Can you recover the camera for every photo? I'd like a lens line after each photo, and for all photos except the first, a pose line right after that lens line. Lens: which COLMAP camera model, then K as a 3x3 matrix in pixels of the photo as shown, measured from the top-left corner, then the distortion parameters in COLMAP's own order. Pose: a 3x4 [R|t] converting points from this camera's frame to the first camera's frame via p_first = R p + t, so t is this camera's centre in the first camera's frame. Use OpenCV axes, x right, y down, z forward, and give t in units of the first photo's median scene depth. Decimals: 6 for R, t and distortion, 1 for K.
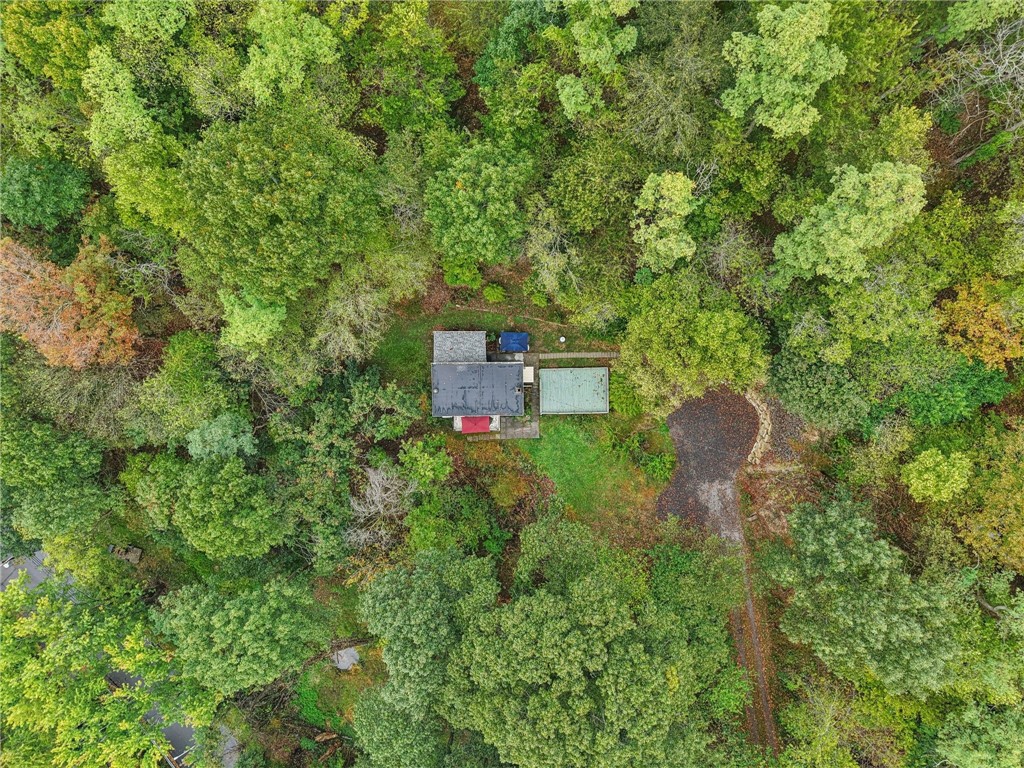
lens RADIAL K [[729.8, 0, 512.0], [0, 729.8, 384.0], [0, 0, 1]] dist [0.006736, -0.002743]
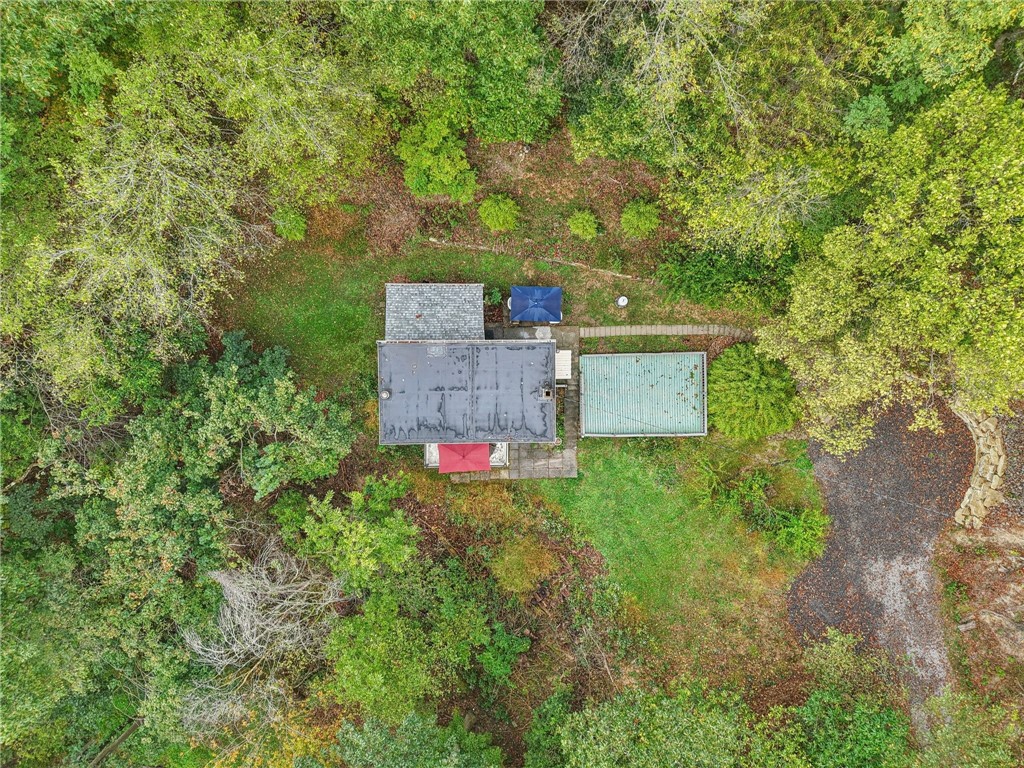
lens RADIAL K [[729.8, 0, 512.0], [0, 729.8, 384.0], [0, 0, 1]] dist [0.006736, -0.002743]
pose [[0.999998, 0.001648, 0.000581, -0.014533], [-0.001647, 0.999997, -0.001708, 0.002408], [-0.000584, 0.001707, 0.999998, 0.447509]]
